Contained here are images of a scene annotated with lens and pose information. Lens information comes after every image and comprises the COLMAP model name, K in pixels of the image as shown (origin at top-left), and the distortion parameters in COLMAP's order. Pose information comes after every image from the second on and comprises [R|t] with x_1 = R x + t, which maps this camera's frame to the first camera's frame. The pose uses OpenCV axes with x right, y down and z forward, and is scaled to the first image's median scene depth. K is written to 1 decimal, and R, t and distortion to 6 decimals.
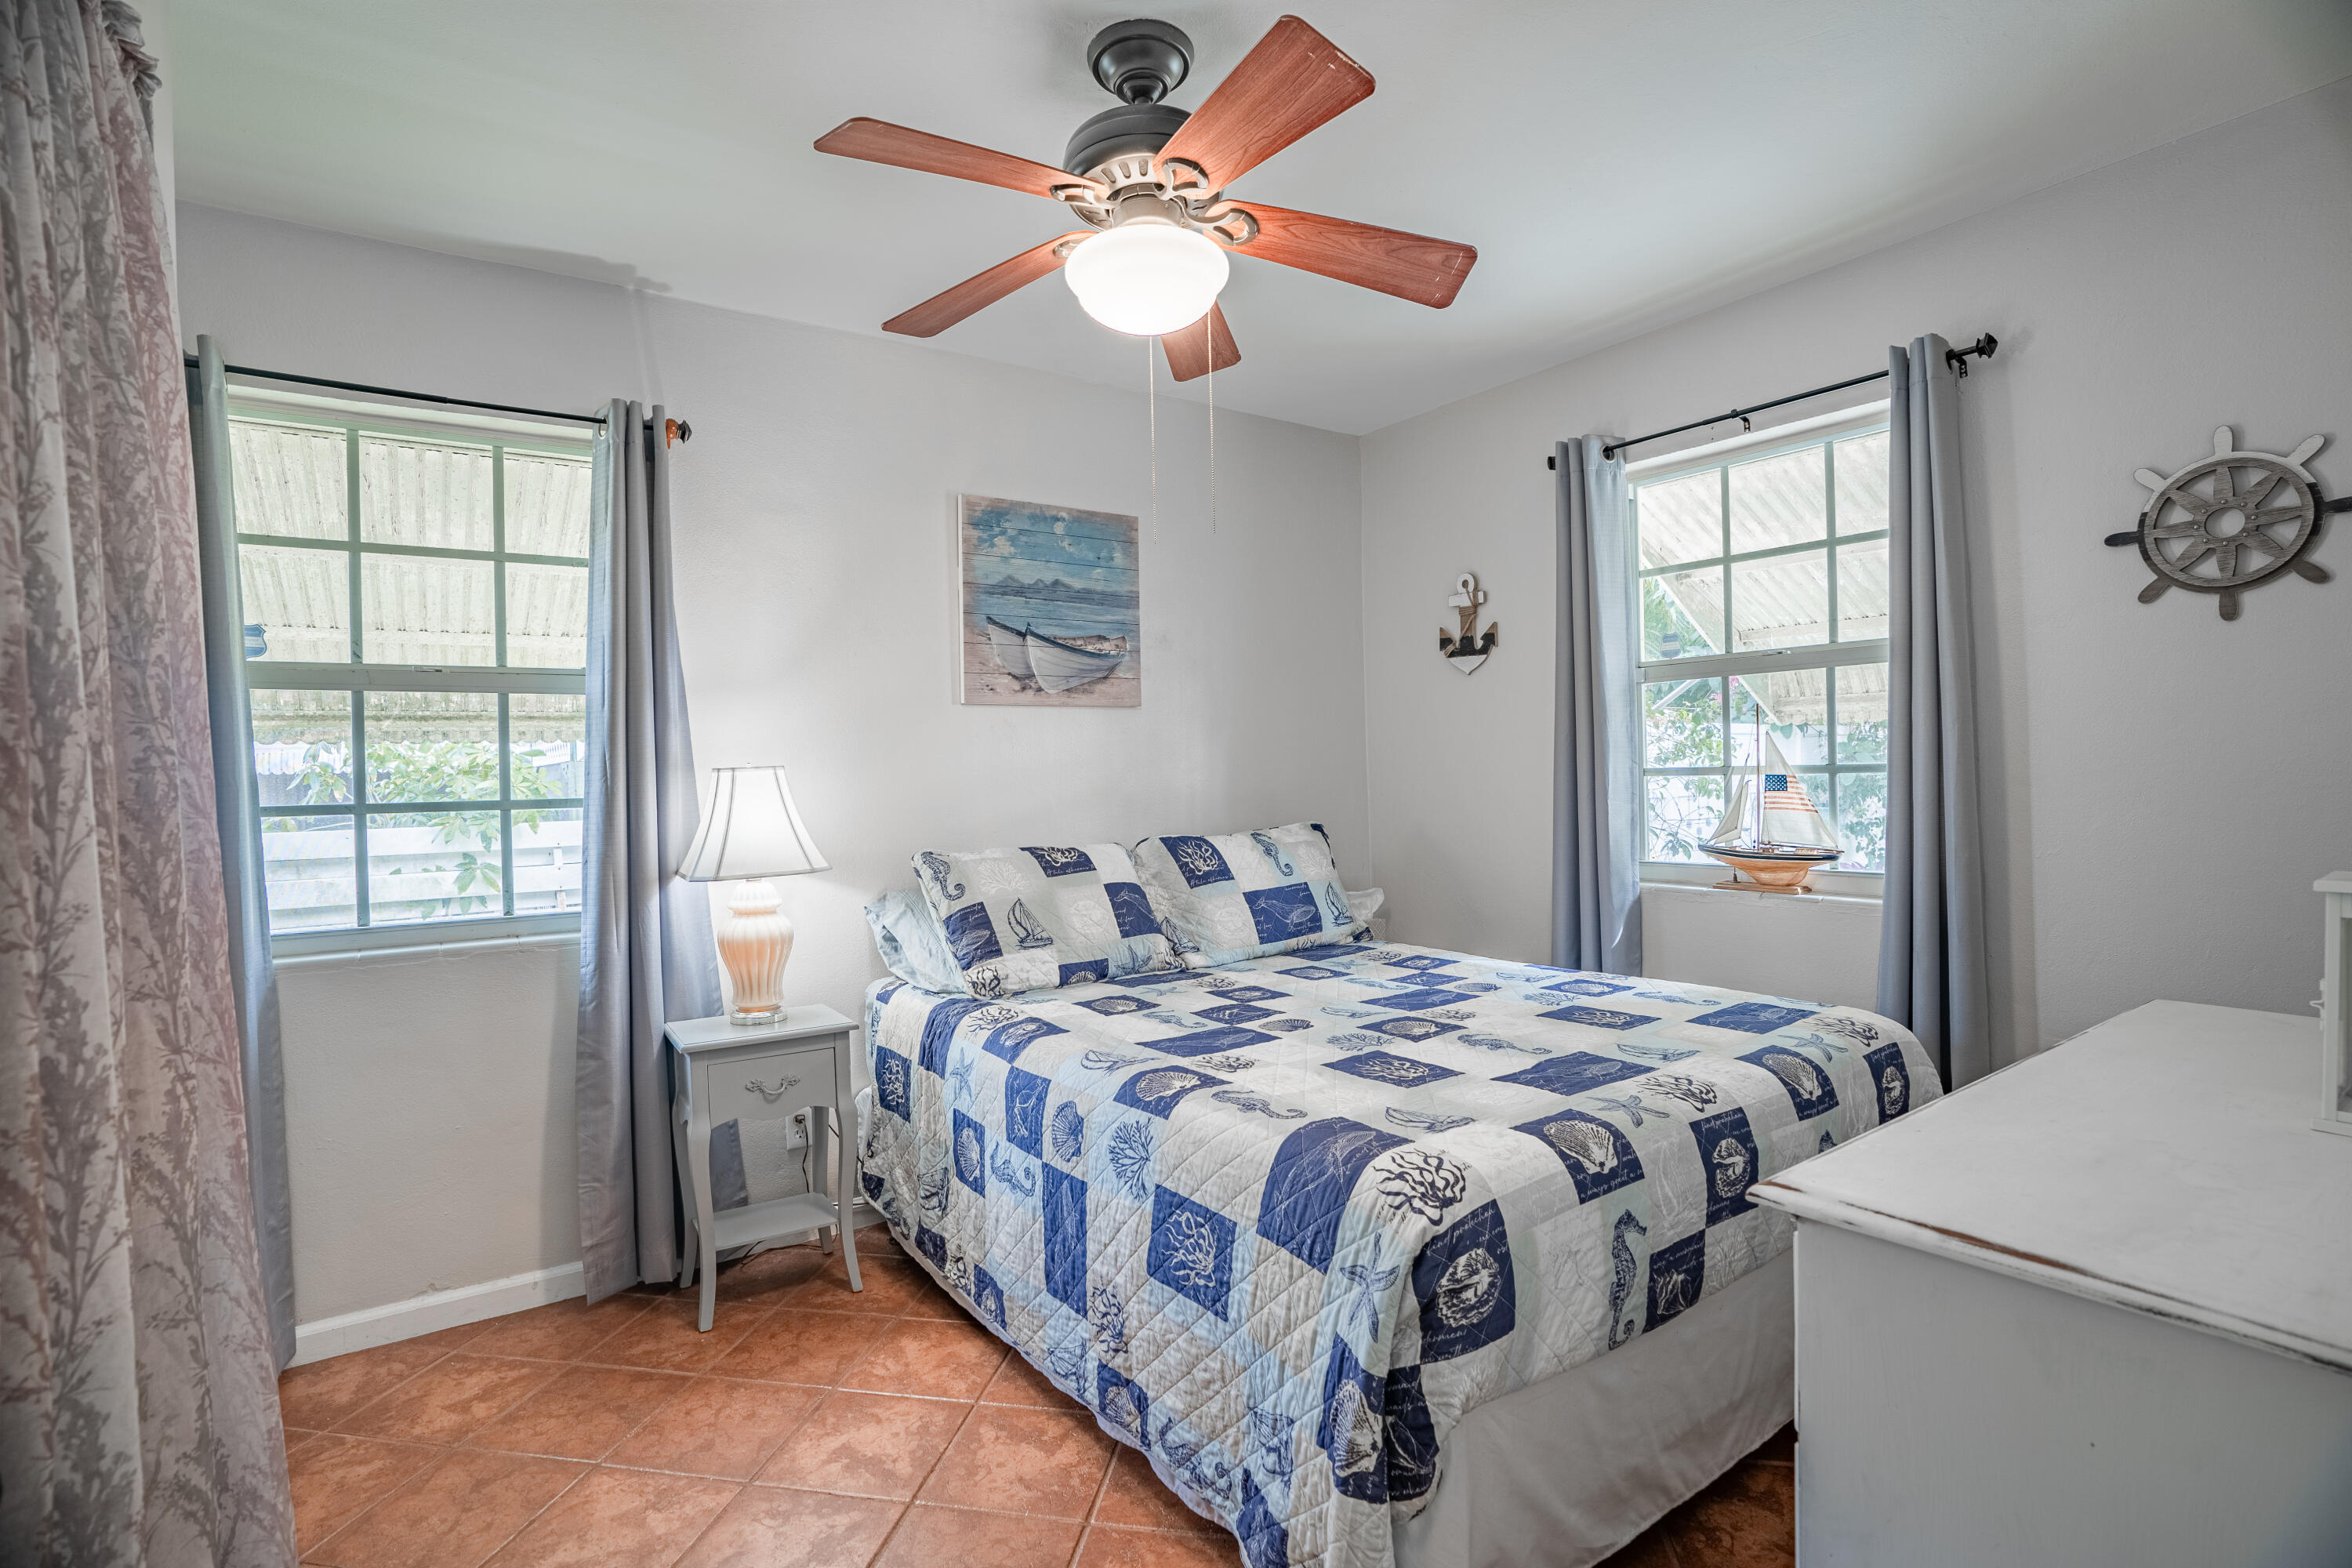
lens RADIAL K [[1097.8, 0, 1176.0], [0, 1097.8, 784.0], [0, 0, 1]] dist [-0.072785, 0.030191]
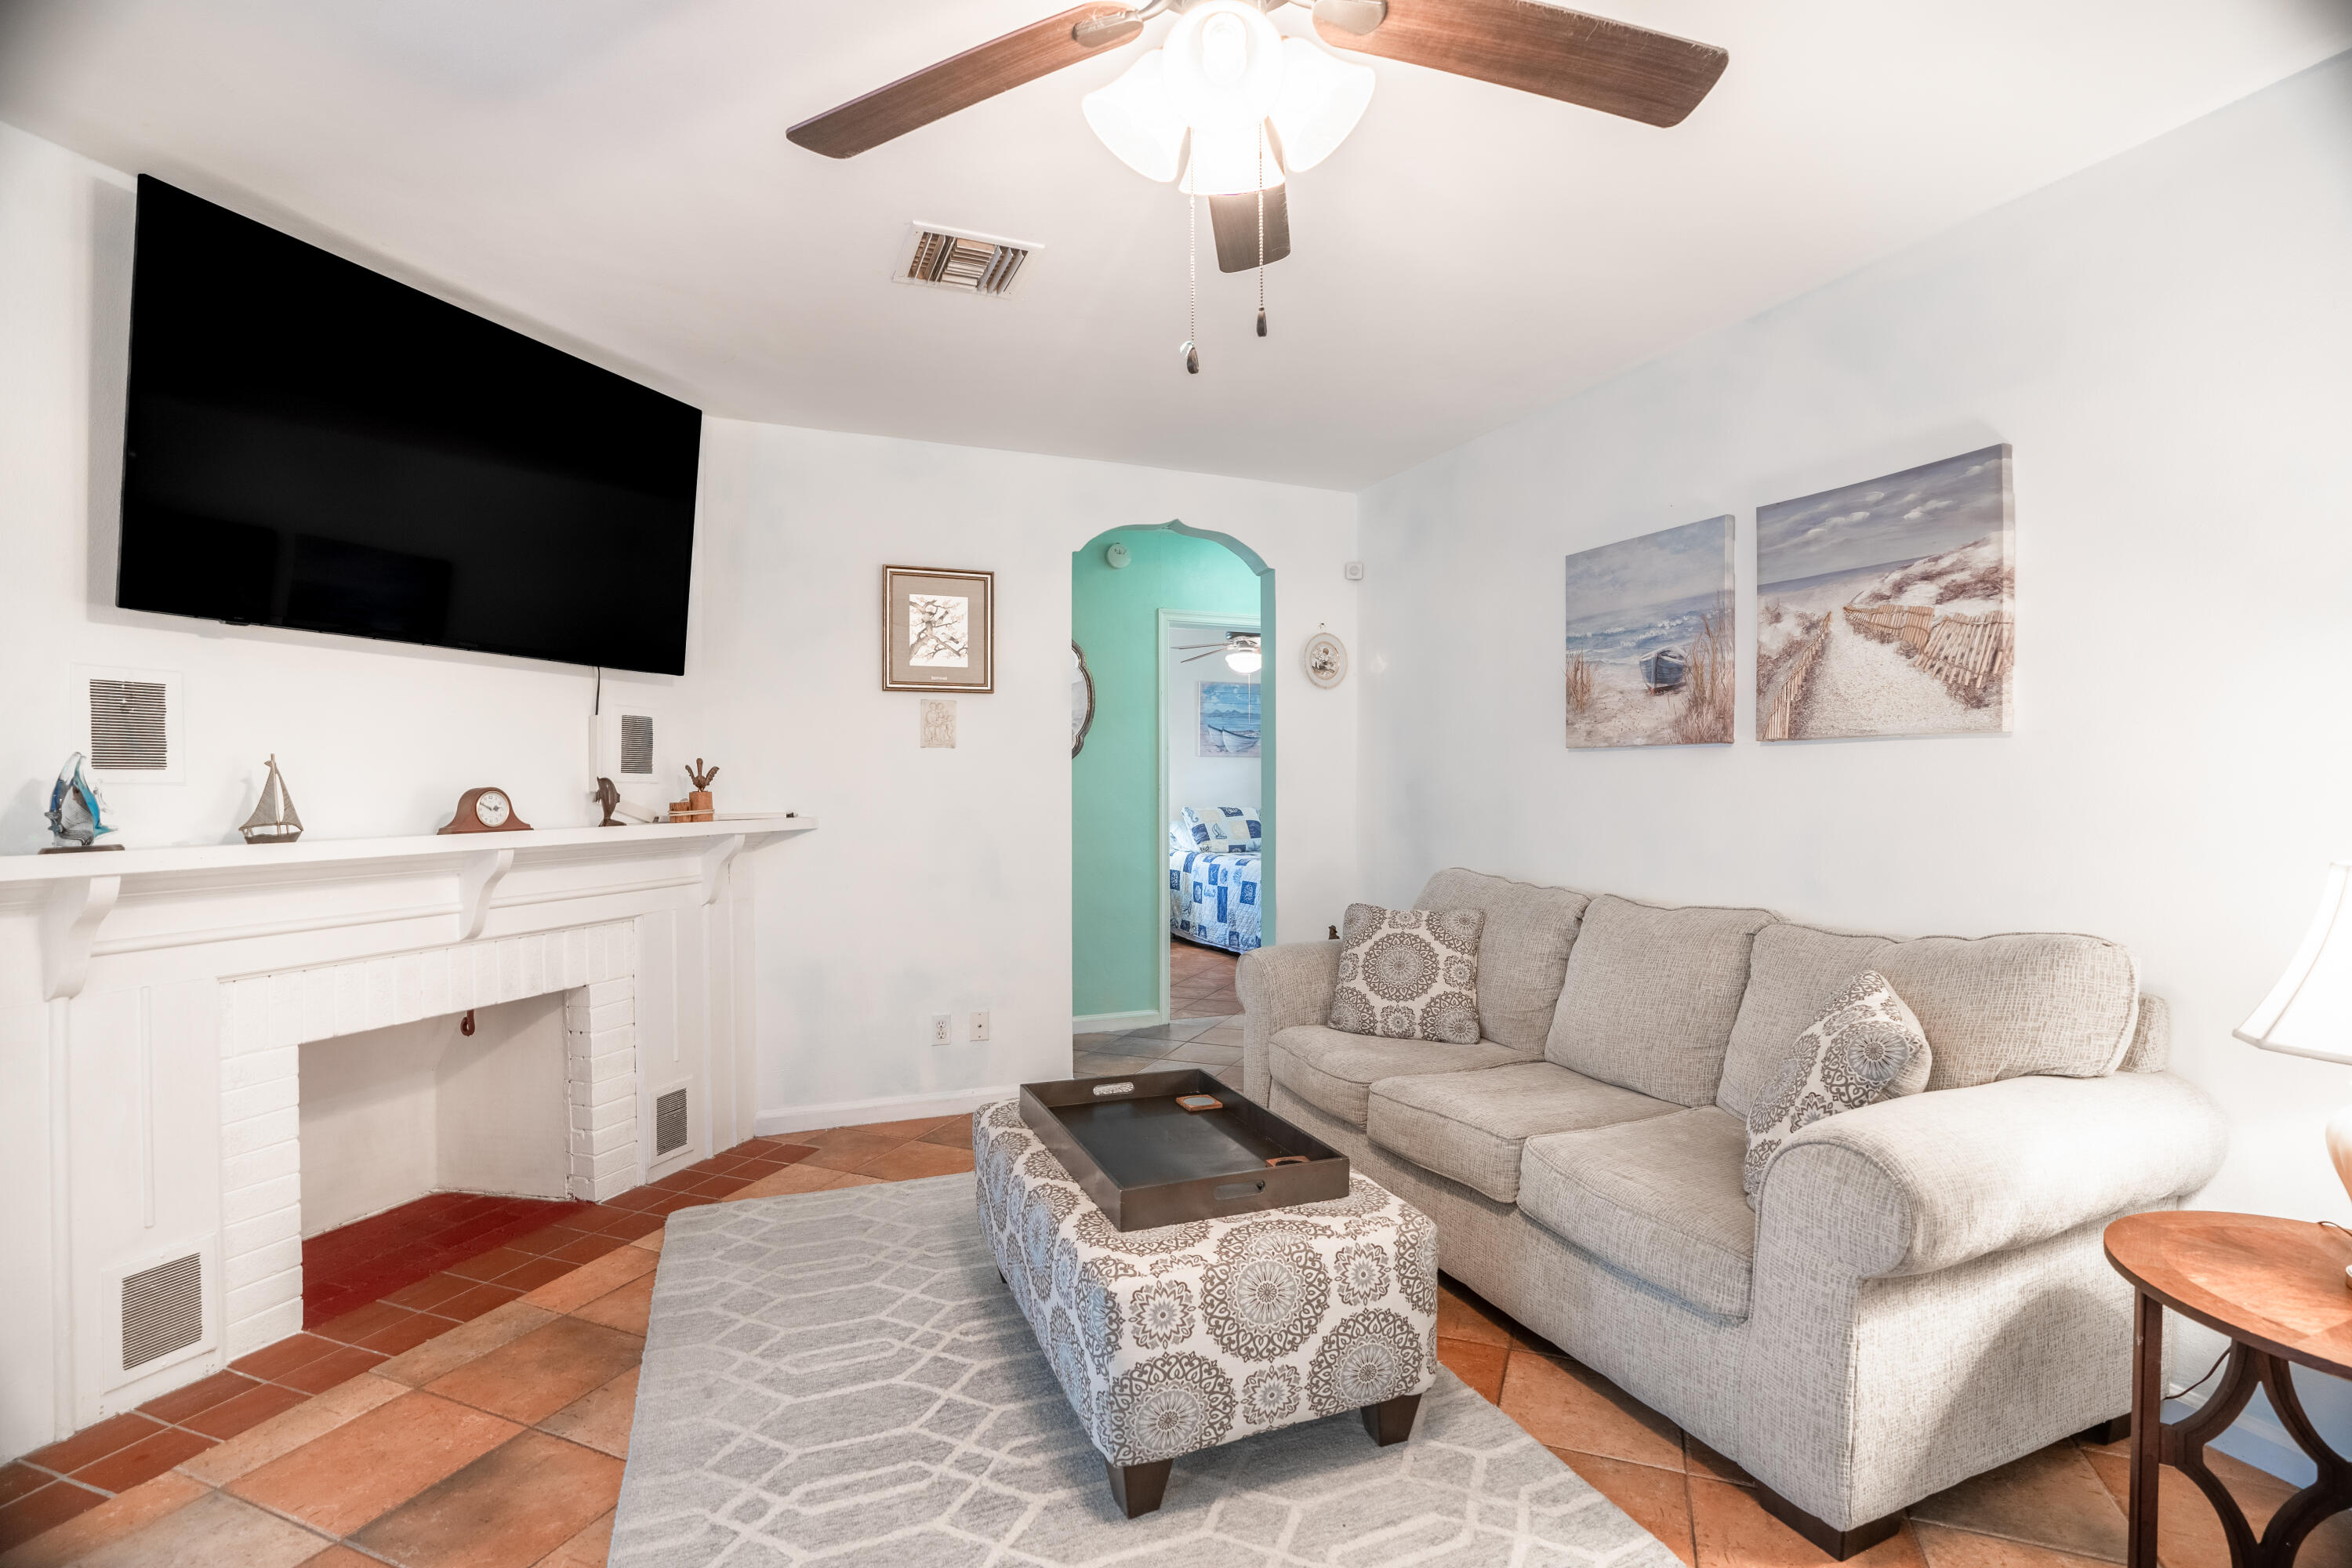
lens RADIAL K [[1097.8, 0, 1176.0], [0, 1097.8, 784.0], [0, 0, 1]] dist [-0.072785, 0.030191]
pose [[0.977731, 0.019657, -0.208940, 0.447195], [-0.021576, 0.999743, -0.006912, 0.024872], [0.208751, 0.011266, 0.977904, -2.342049]]
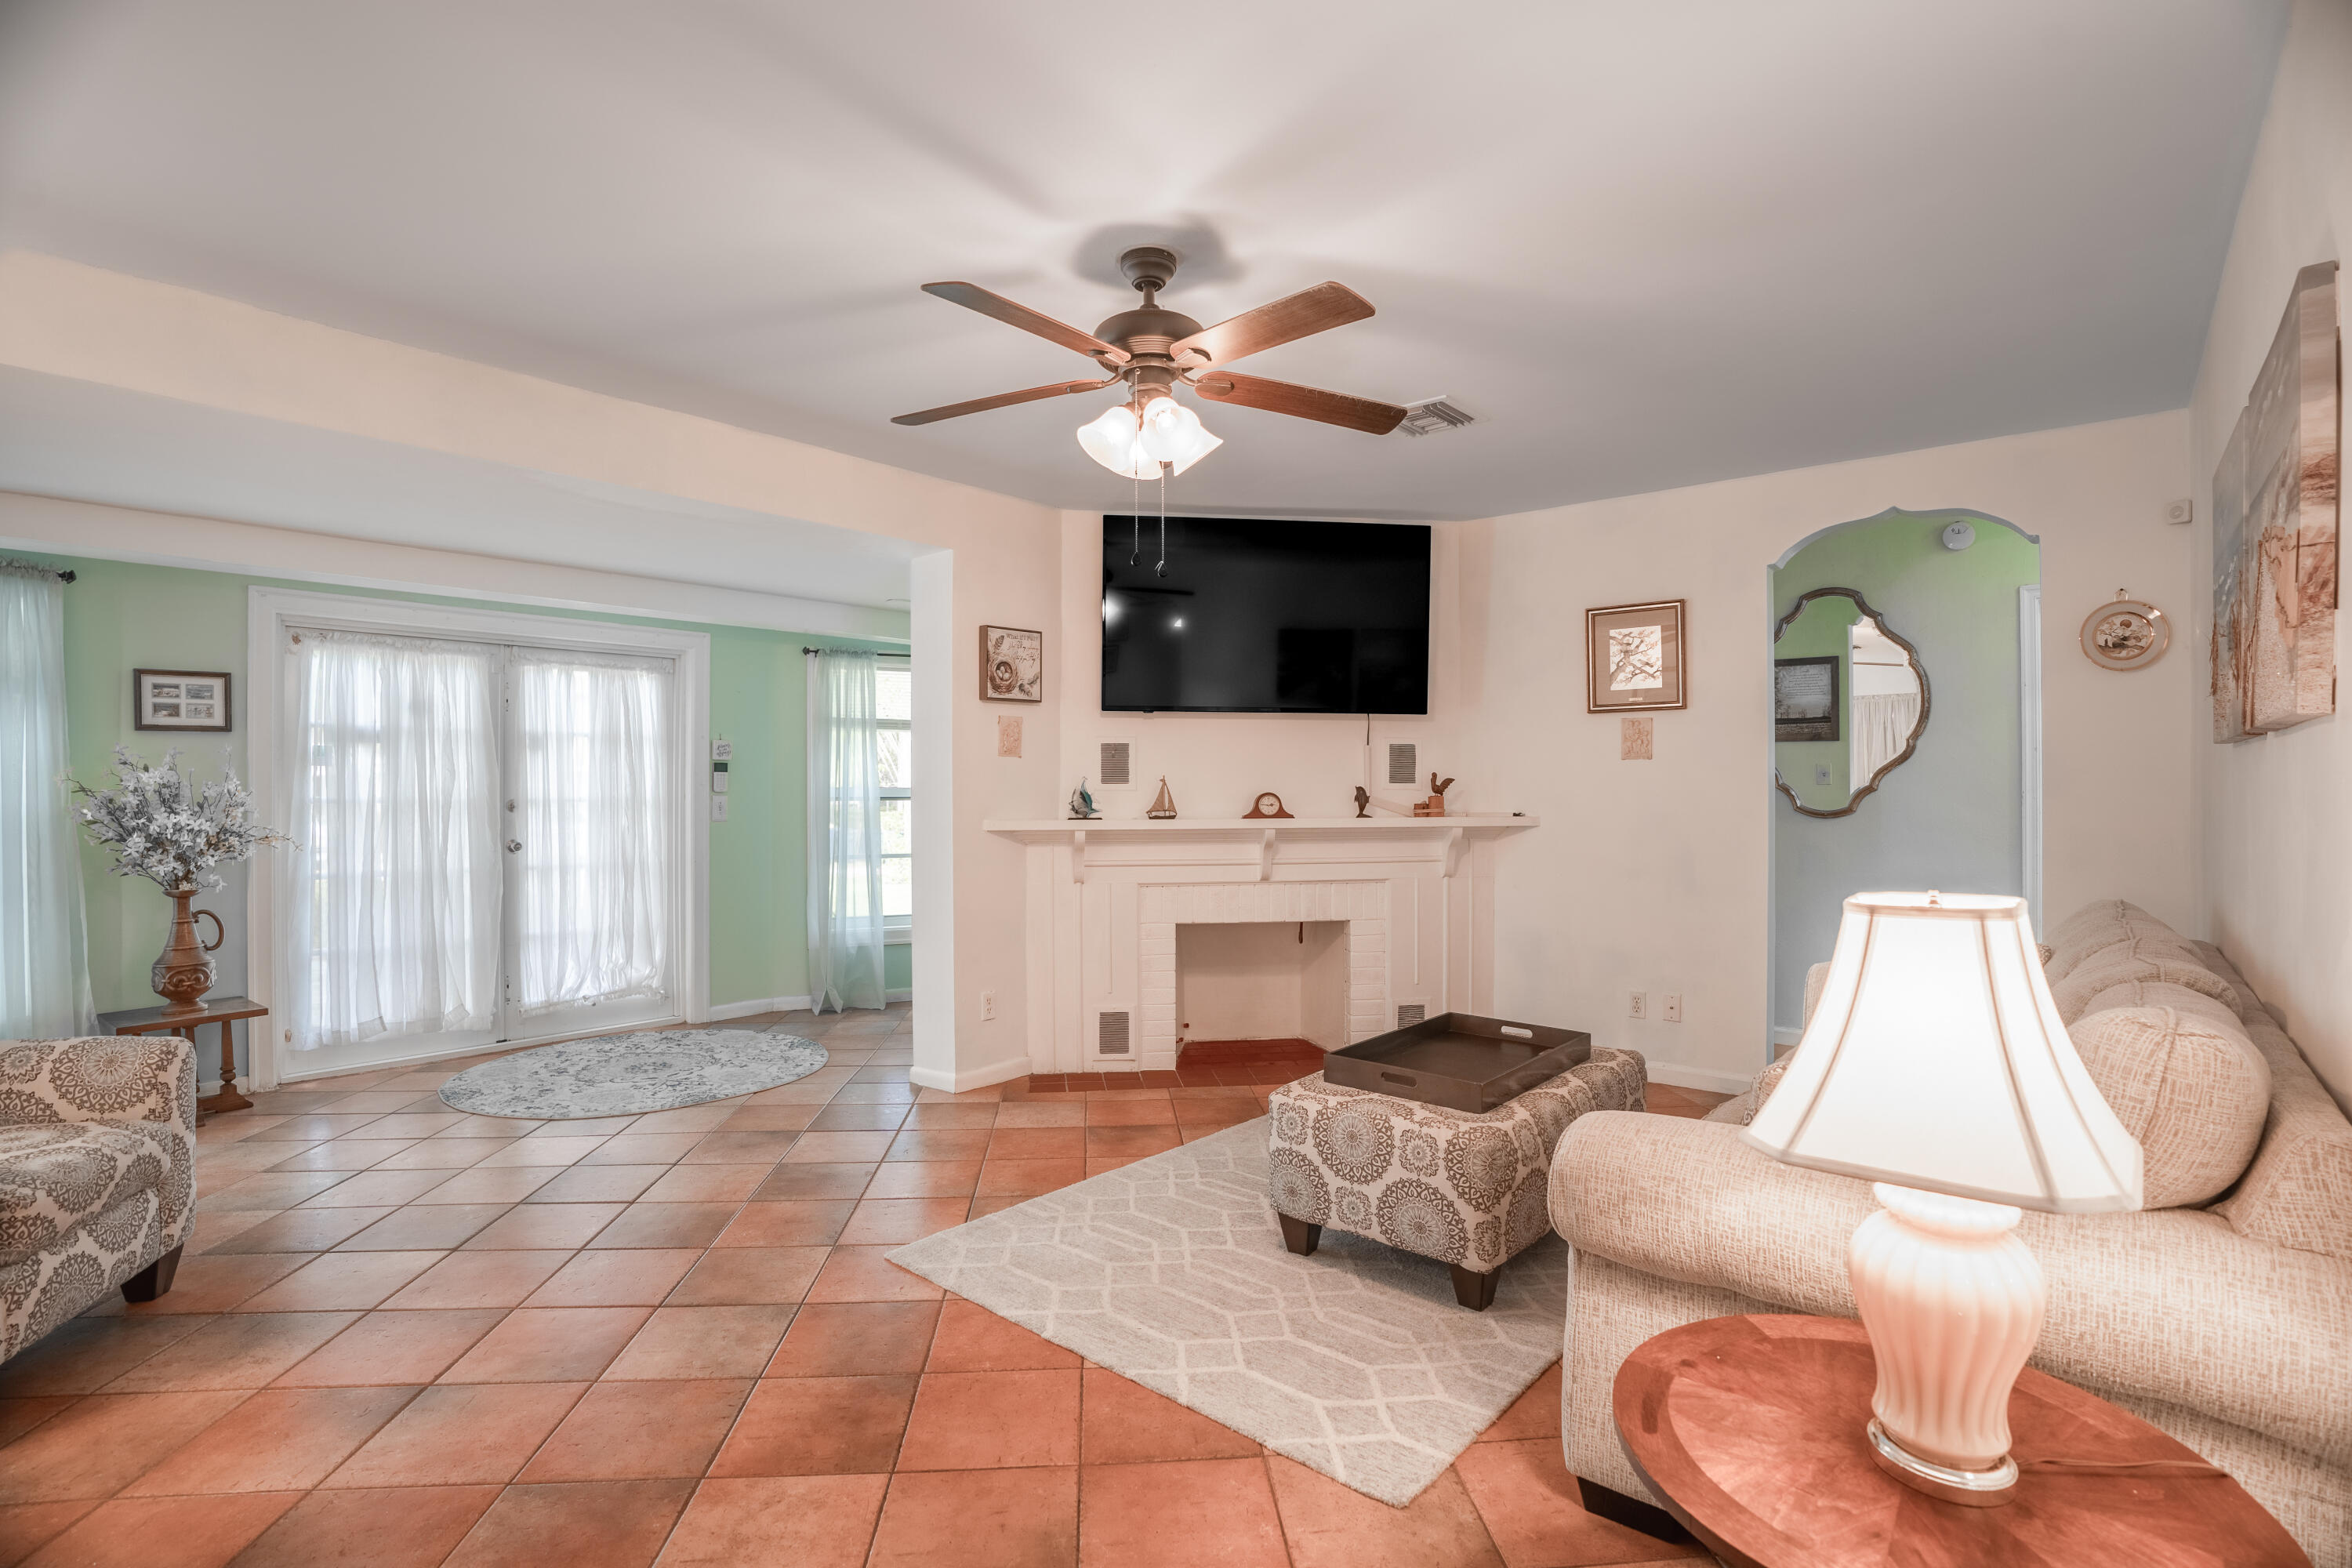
lens RADIAL K [[1097.8, 0, 1176.0], [0, 1097.8, 784.0], [0, 0, 1]] dist [-0.072785, 0.030191]
pose [[0.251287, 0.016072, -0.967779, 1.394417], [-0.016489, 0.999788, 0.012322, -0.001148], [0.967772, 0.012862, 0.251499, -2.048690]]
